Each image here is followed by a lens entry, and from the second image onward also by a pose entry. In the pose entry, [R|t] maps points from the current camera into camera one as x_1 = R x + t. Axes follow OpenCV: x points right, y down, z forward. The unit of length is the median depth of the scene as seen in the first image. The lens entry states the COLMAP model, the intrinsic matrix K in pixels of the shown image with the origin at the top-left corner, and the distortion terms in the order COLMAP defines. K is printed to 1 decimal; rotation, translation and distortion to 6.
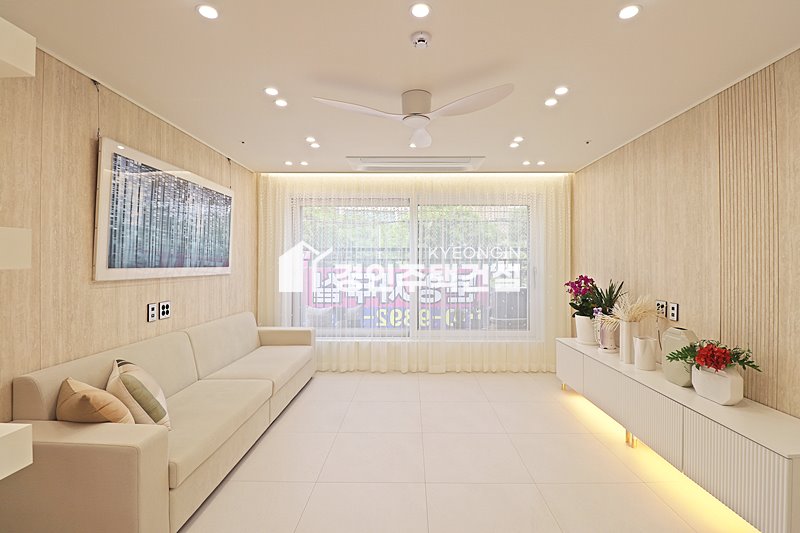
lens RADIAL K [[367.7, 0, 407.7], [0, 367.7, 263.4], [0, 0, 1]] dist [-0.008270, -0.010753]
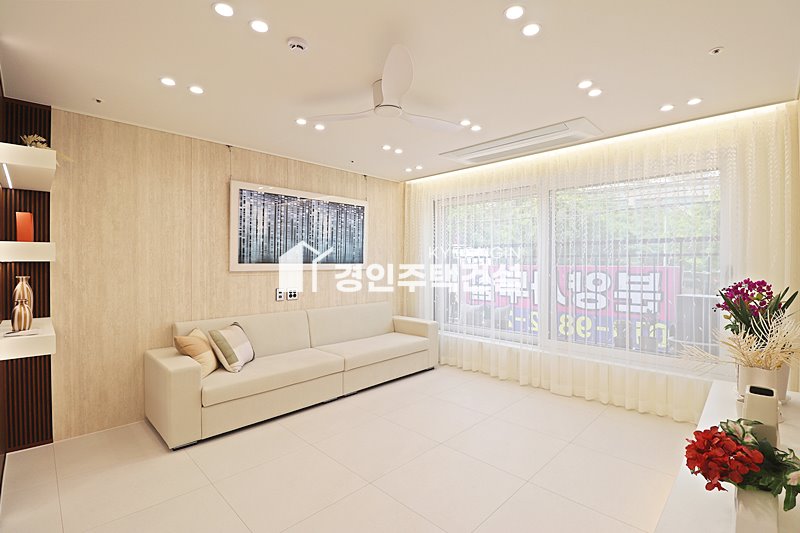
lens RADIAL K [[367.7, 0, 414.6], [0, 367.7, 263.4], [0, 0, 1]] dist [-0.008270, -0.010753]
pose [[0.727859, 0.000190, -0.685727, 0.563000], [0.001641, 0.999997, 0.002019, 0.008191], [0.685725, -0.002595, 0.727856, 0.259318]]
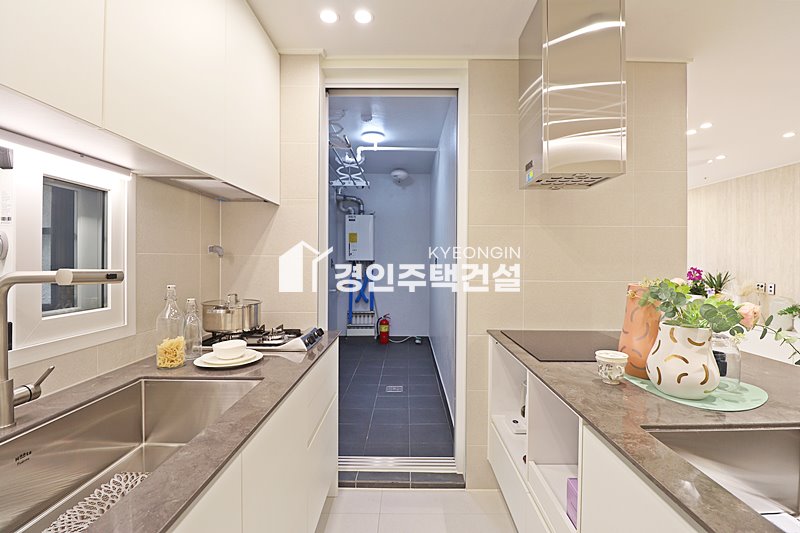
lens RADIAL K [[367.7, 0, 403.8], [0, 367.7, 264.8], [0, 0, 1]] dist [-0.008270, -0.010753]
pose [[0.999976, 0.002241, 0.006479, -0.771404], [-0.002343, 0.999872, 0.015808, 0.003249], [-0.006443, -0.015823, 0.999854, -0.494178]]
